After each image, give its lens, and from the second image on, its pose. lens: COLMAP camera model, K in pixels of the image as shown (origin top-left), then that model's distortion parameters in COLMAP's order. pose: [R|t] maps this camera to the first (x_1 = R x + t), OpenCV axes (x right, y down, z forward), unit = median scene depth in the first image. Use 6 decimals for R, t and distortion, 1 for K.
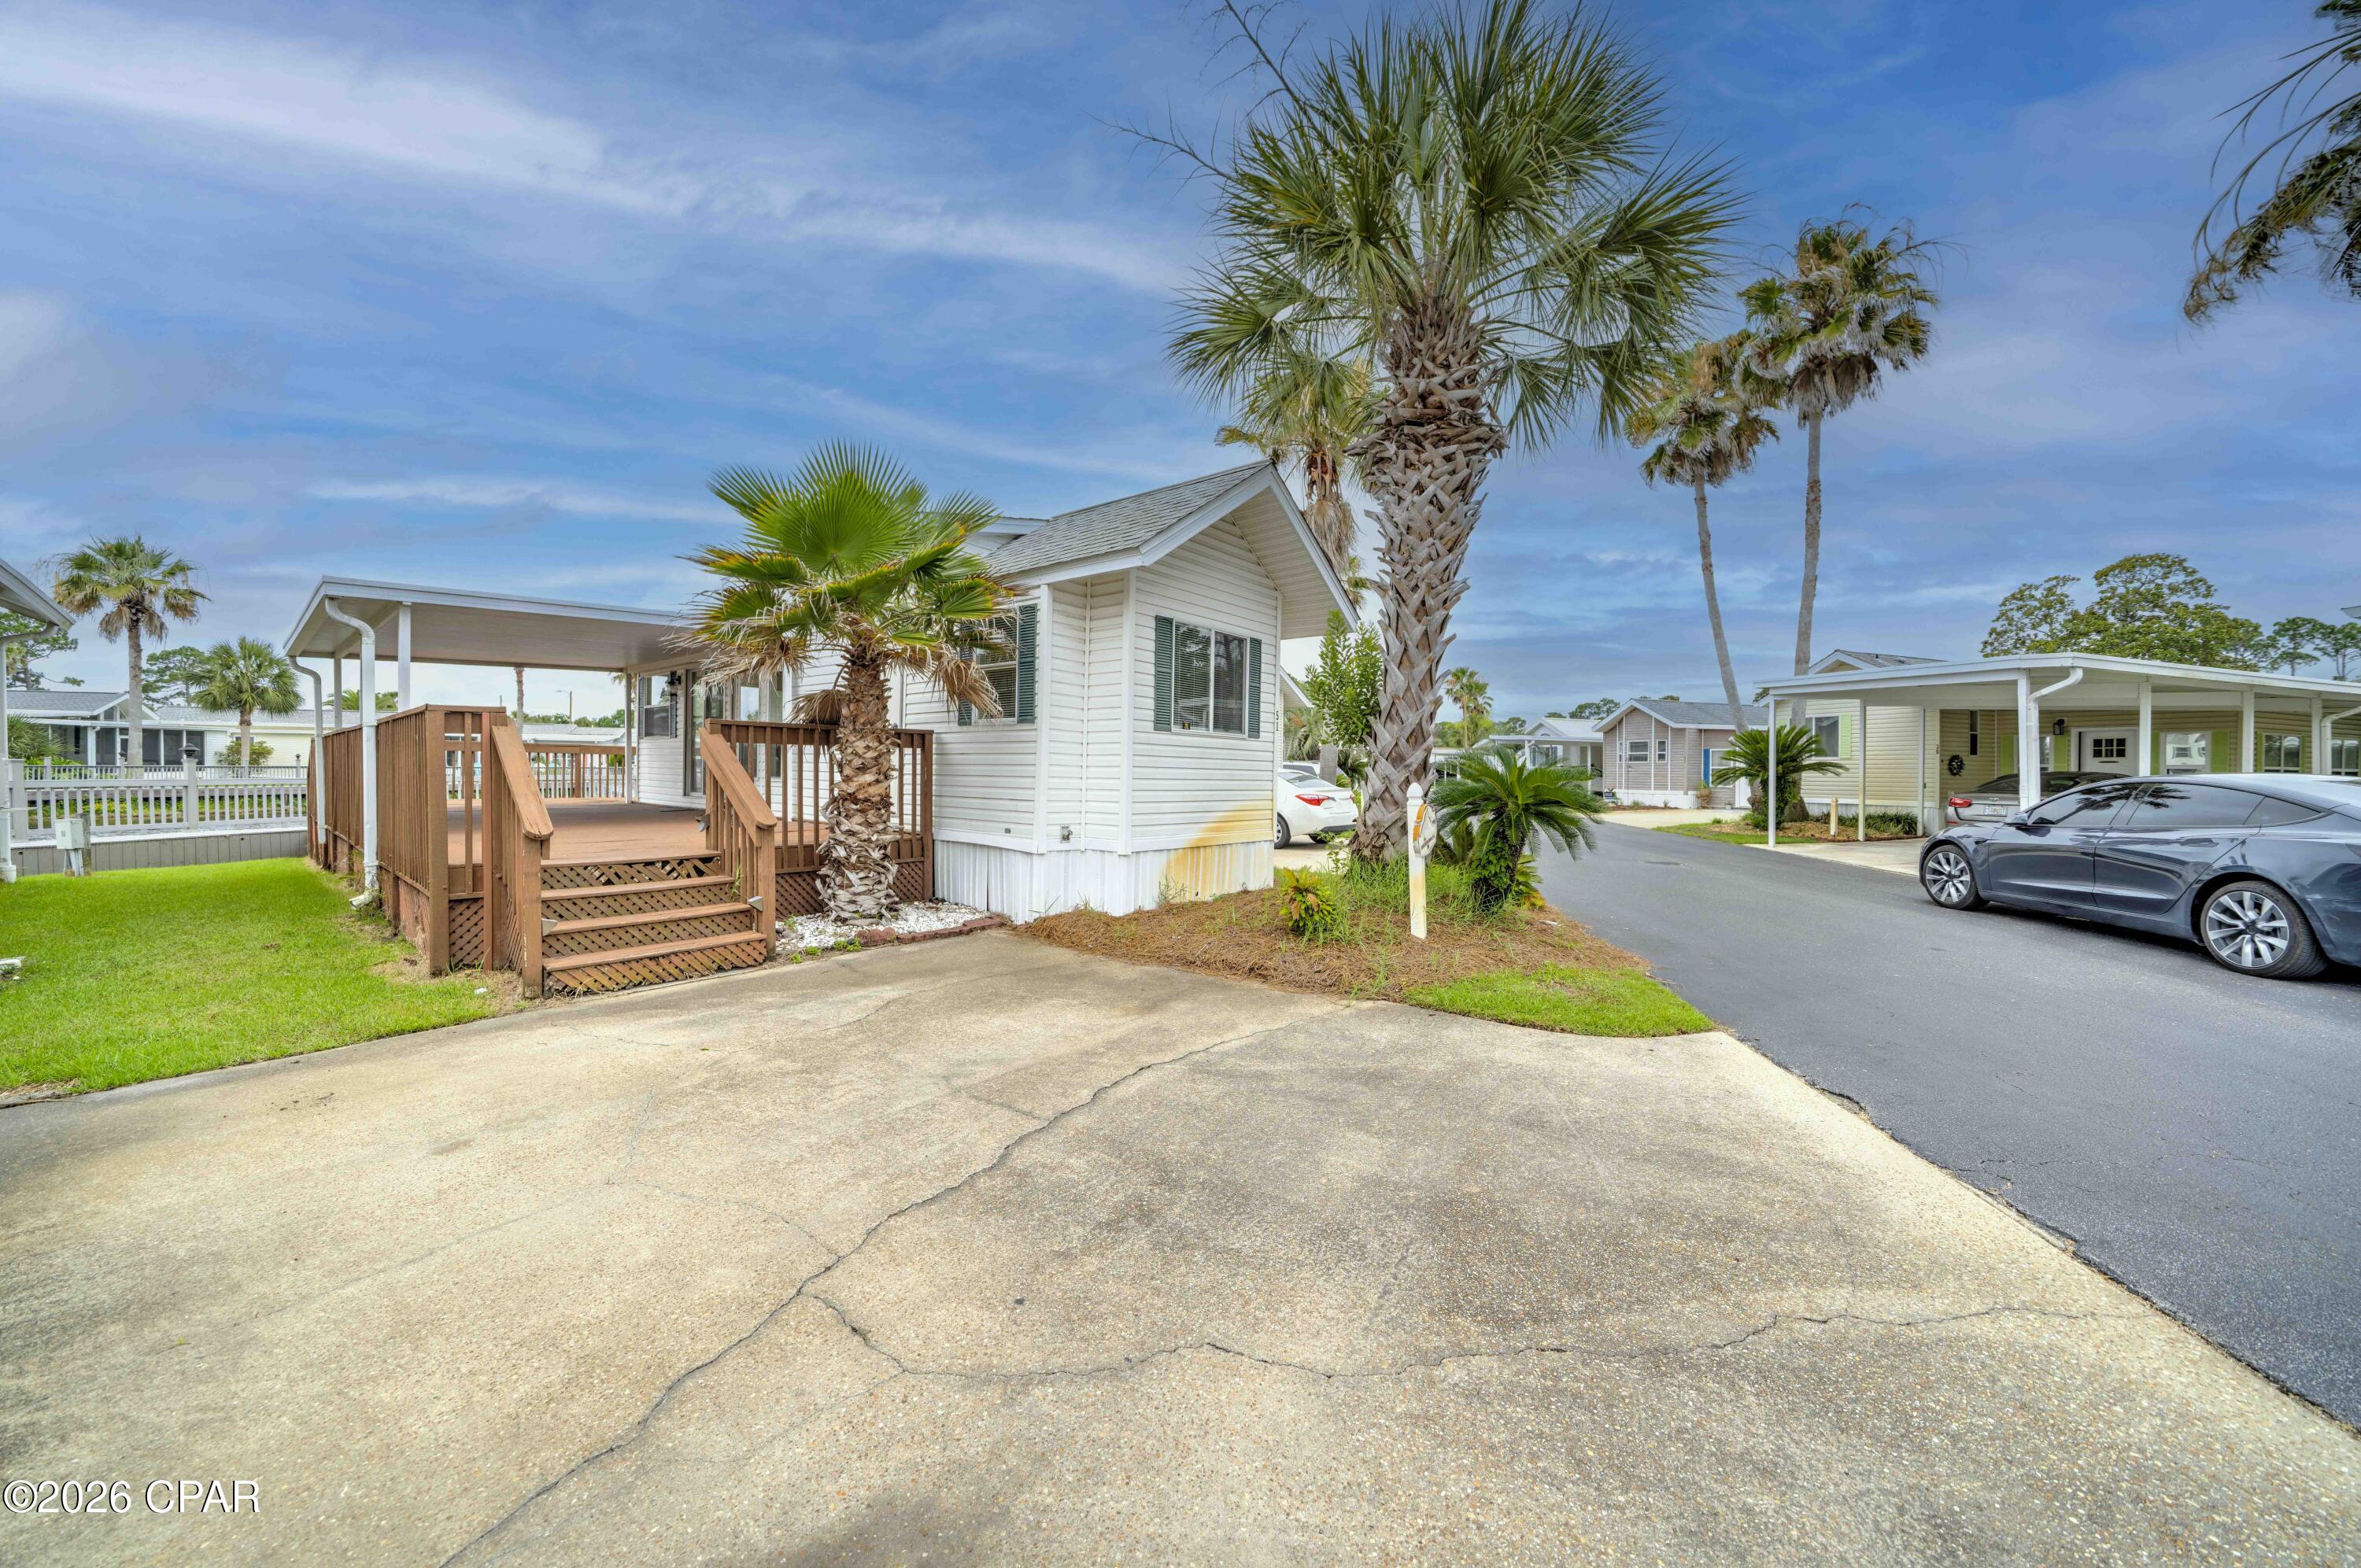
lens RADIAL K [[824.0, 0, 1180.5], [0, 824.0, 784.0], [0, 0, 1]] dist [-0.021707, 0.000326]
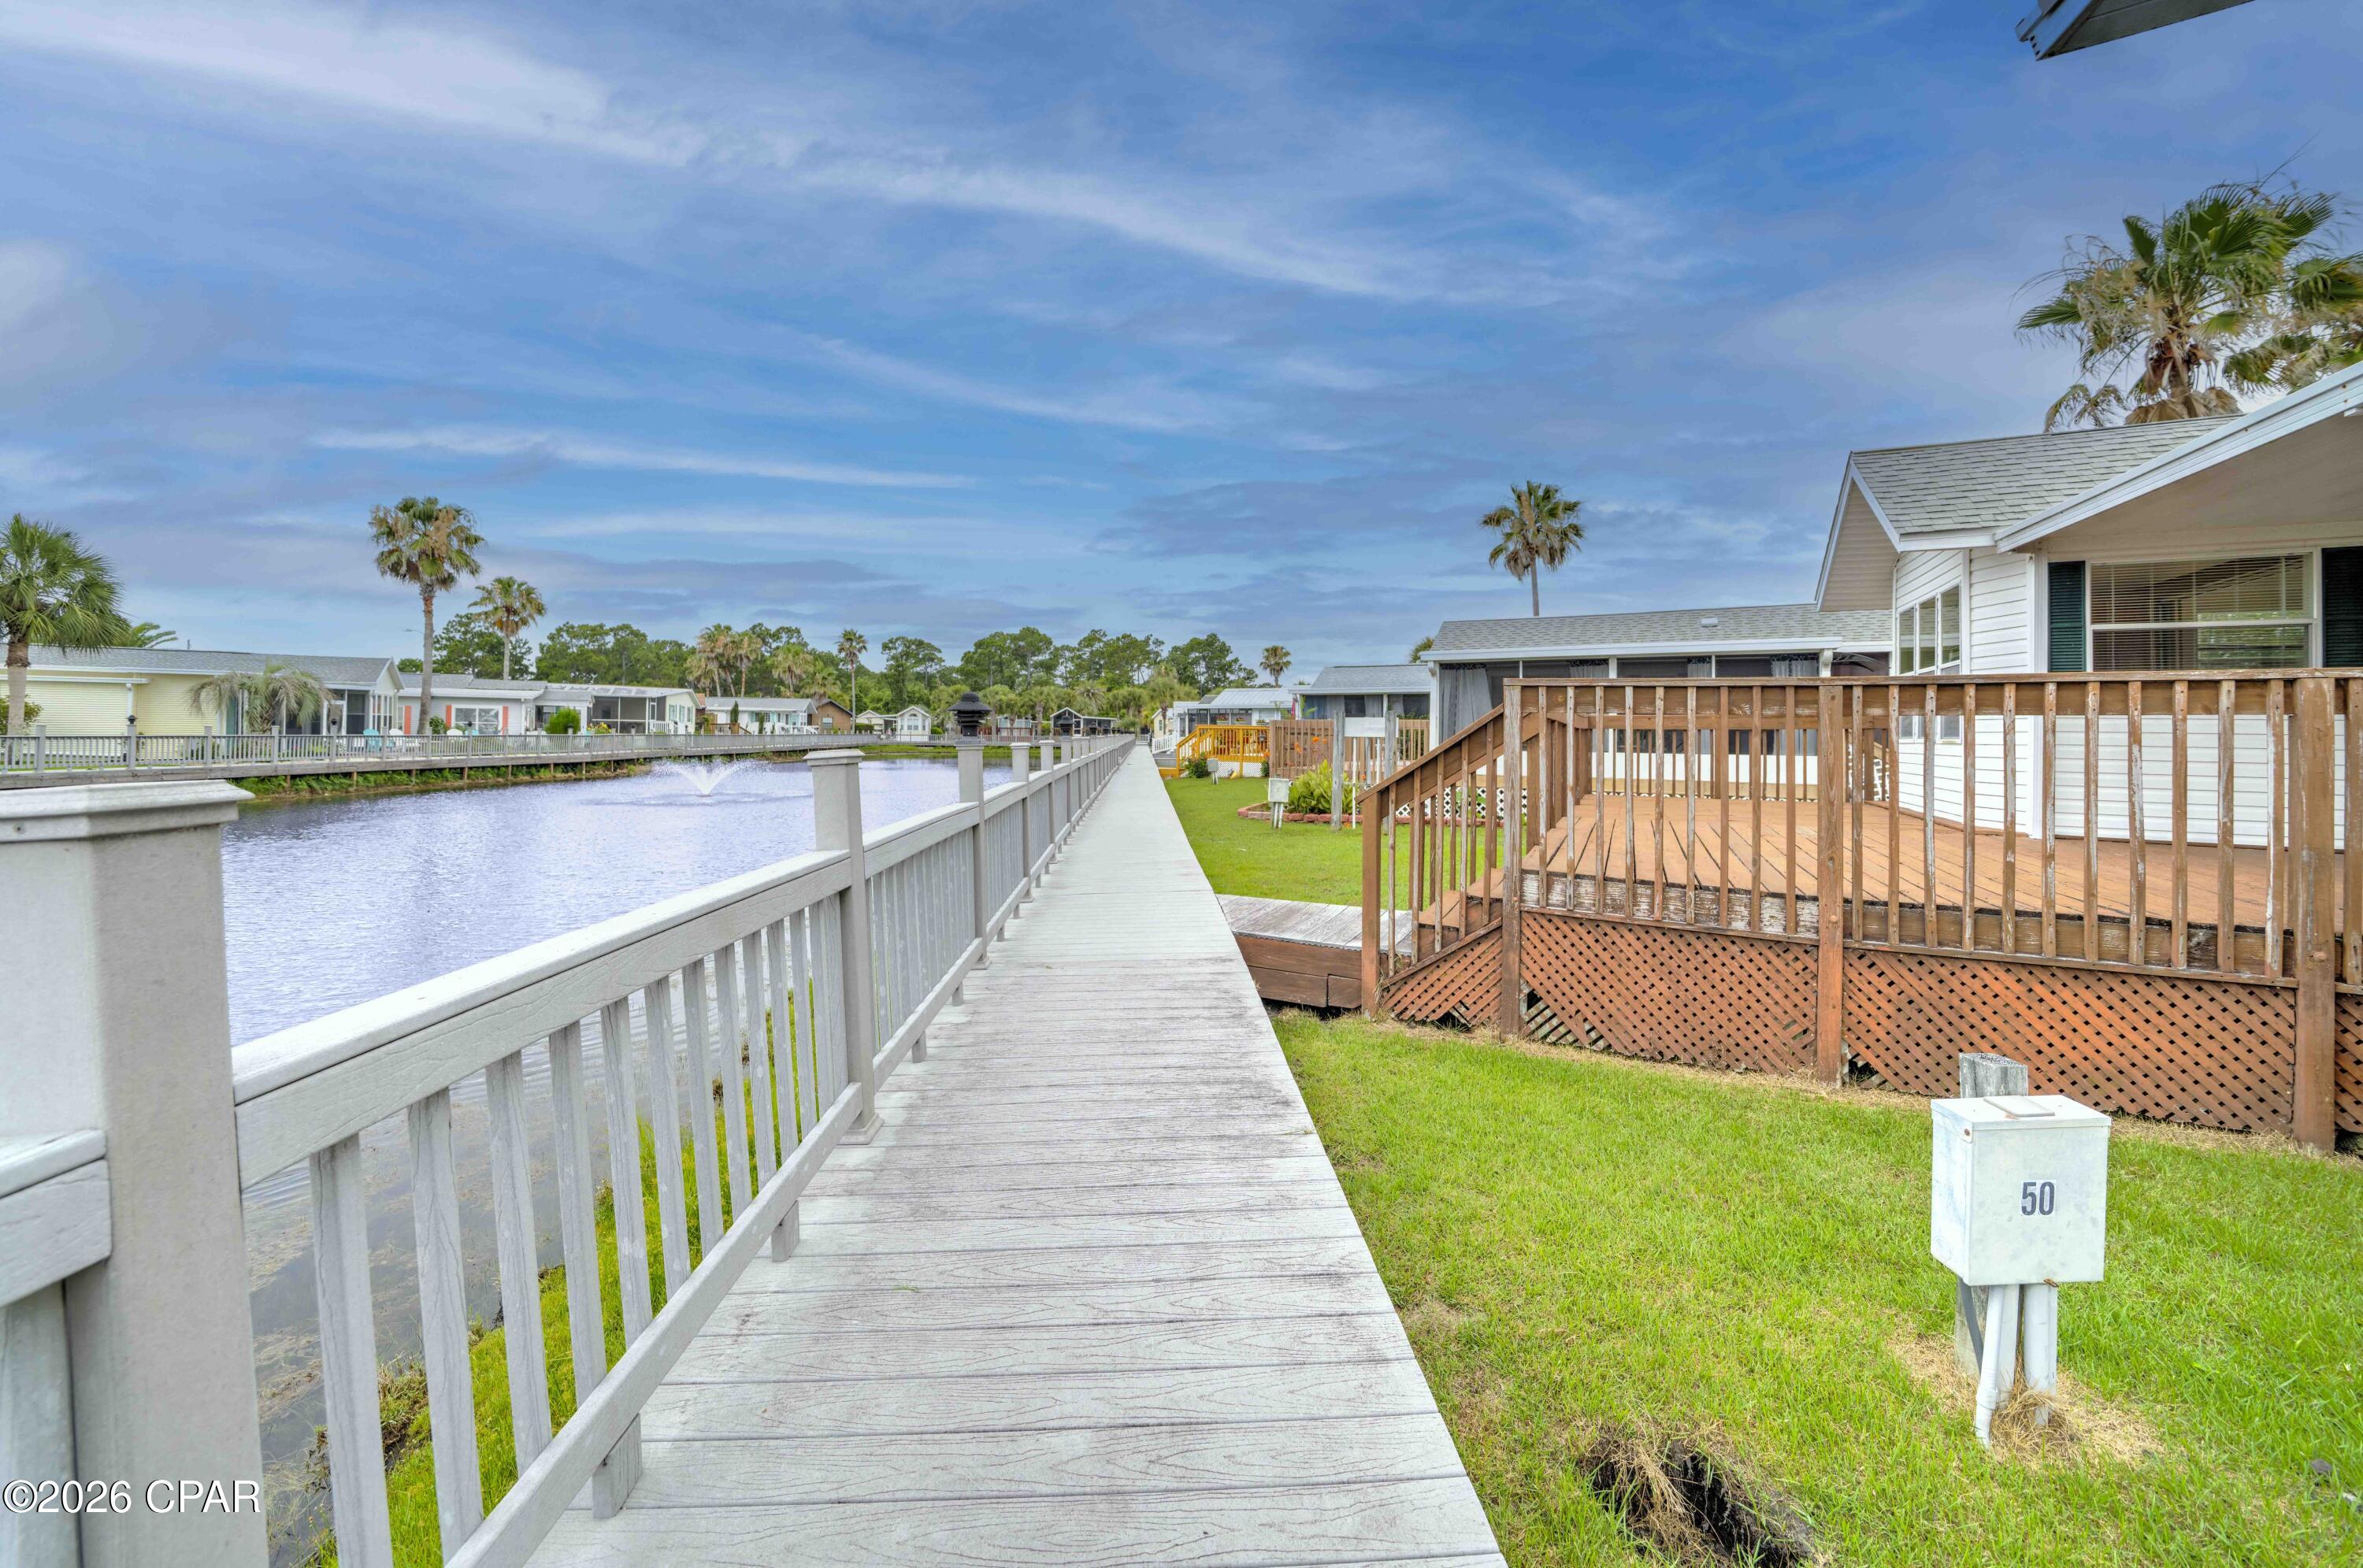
lens RADIAL K [[842.1, 0, 1187.3], [0, 842.1, 731.0], [0, 0, 1]] dist [-0.021825, 0.000361]
pose [[0.977631, -0.001128, 0.210322, -2.706802], [0.004785, 0.999846, -0.016878, -0.071652], [-0.210271, 0.017507, 0.977486, 1.455310]]
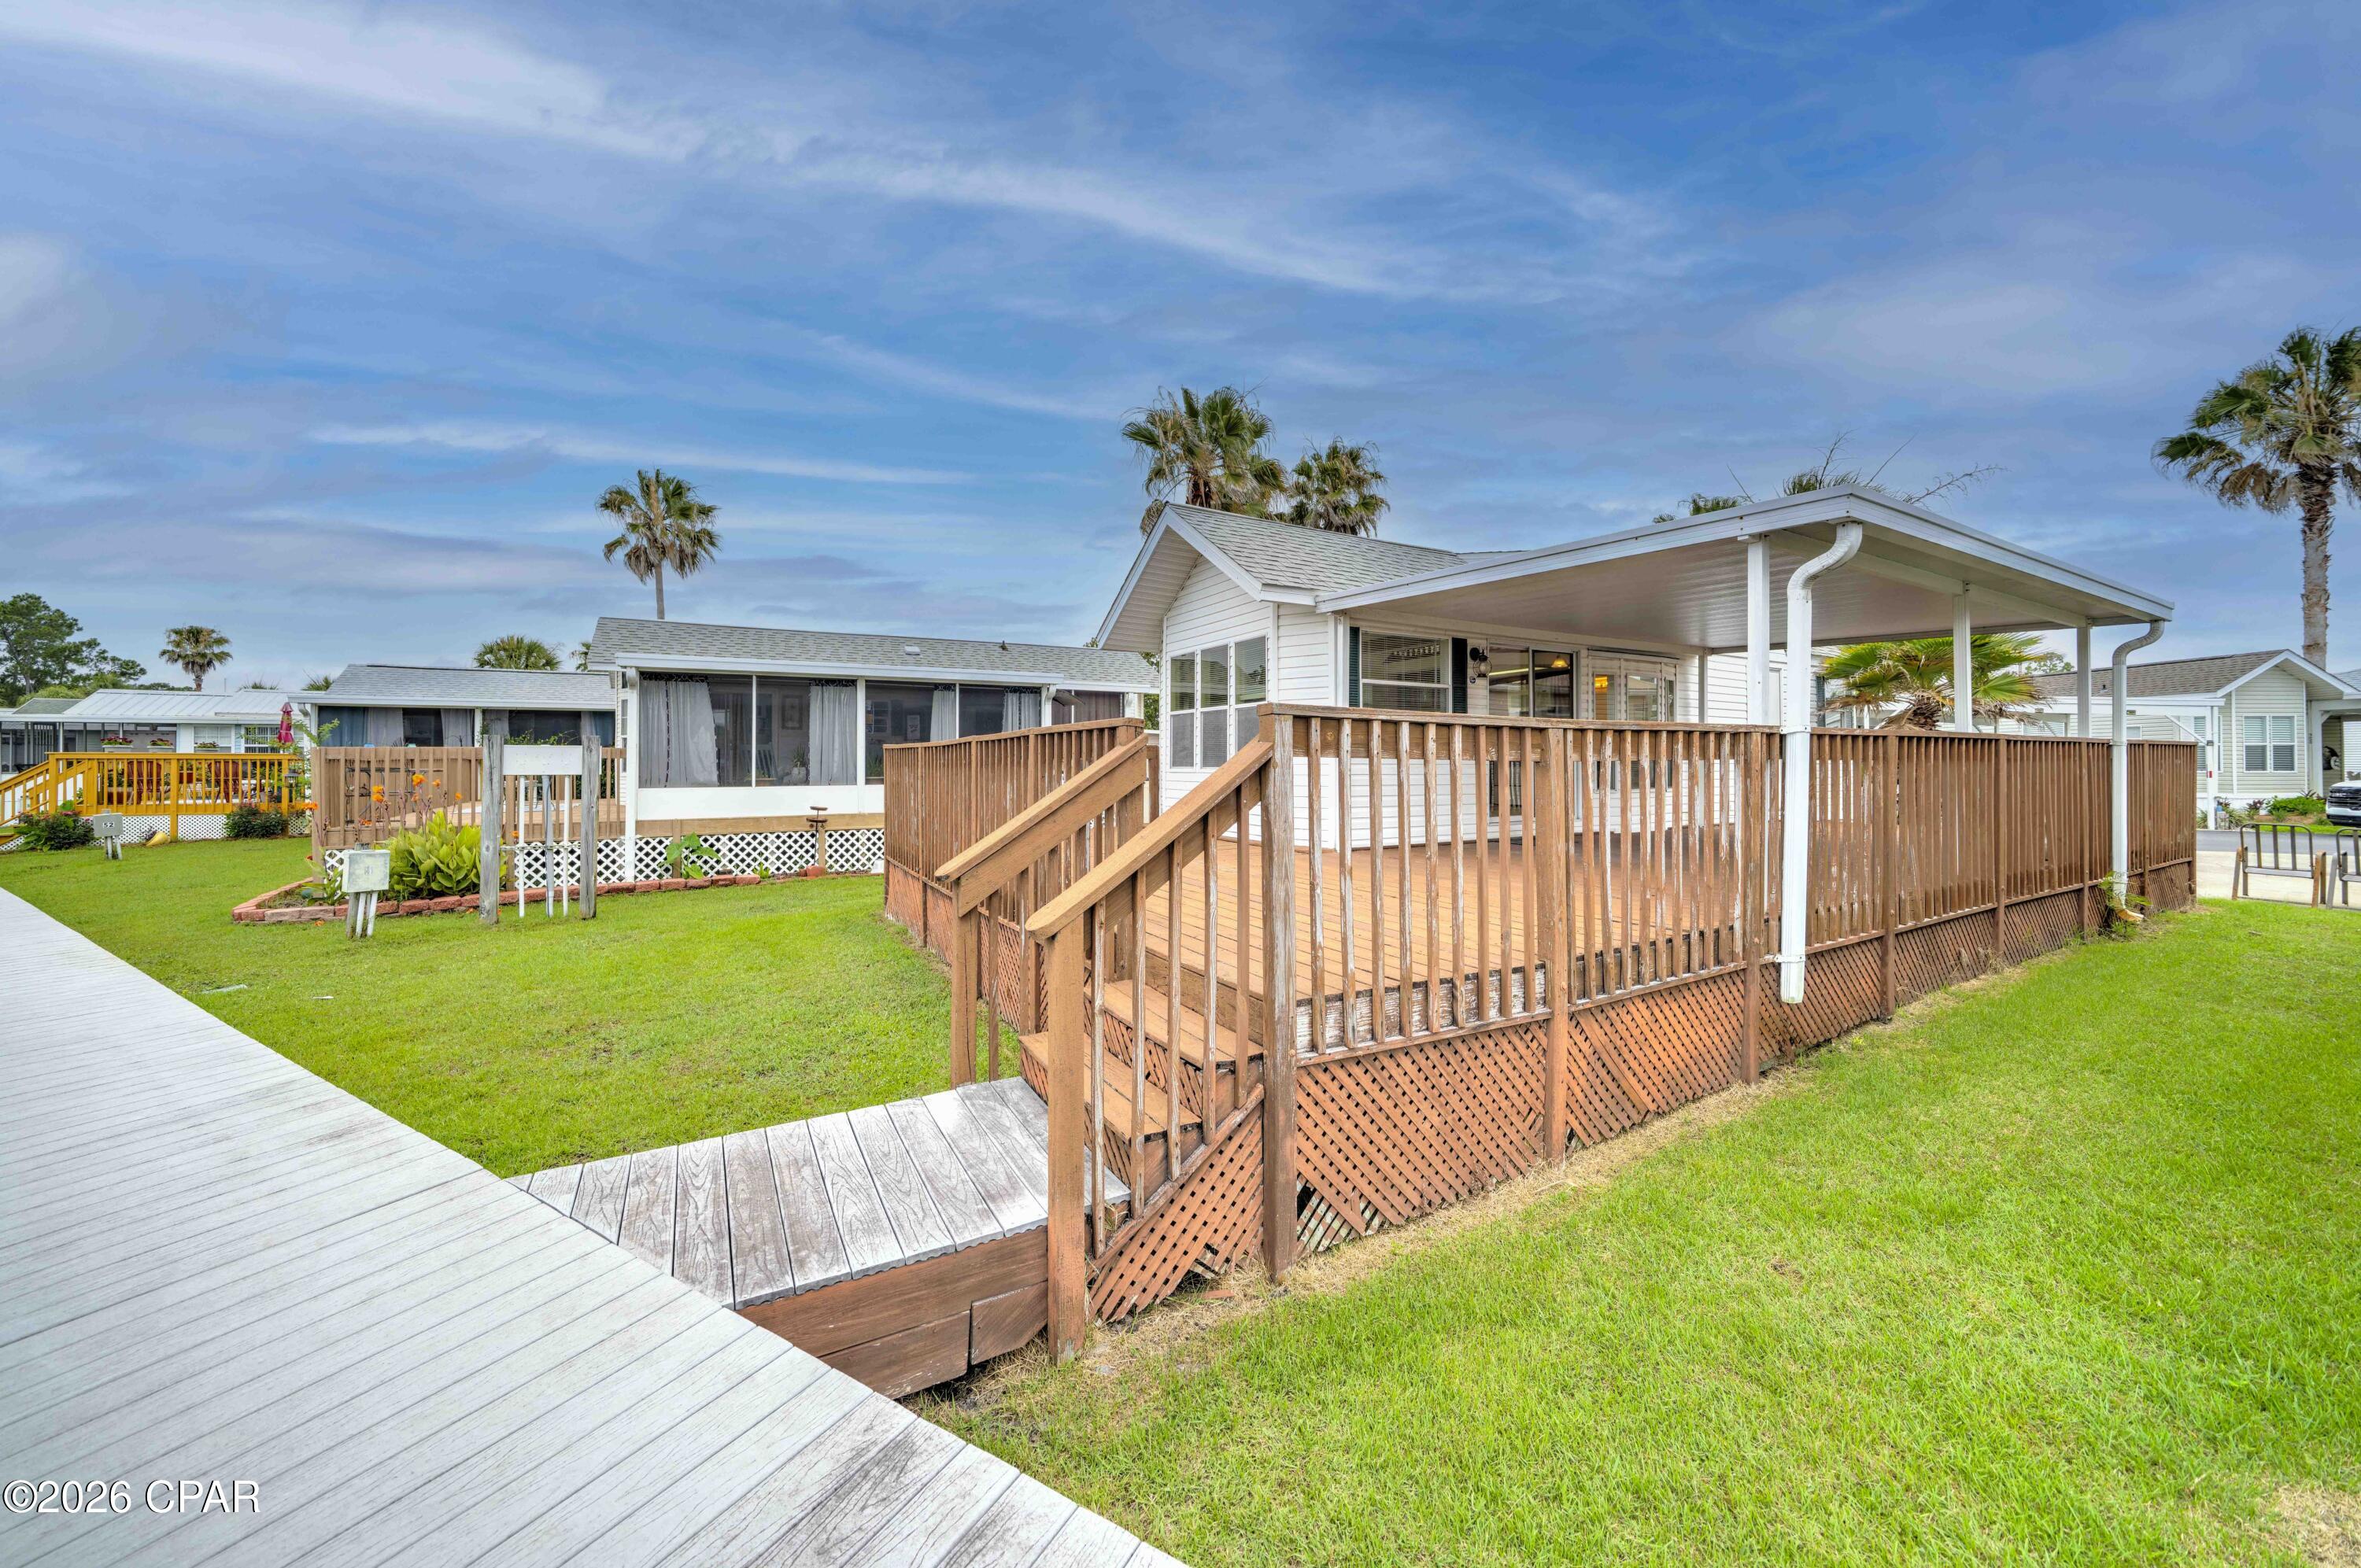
lens RADIAL K [[839.5, 0, 1175.6], [0, 839.5, 748.8], [0, 0, 1]] dist [-0.024266, 0.000158]
pose [[0.357312, -0.000144, 0.933985, -2.726638], [0.022075, 0.999722, -0.008291, -0.100197], [-0.933724, 0.023580, 0.357216, 1.990972]]
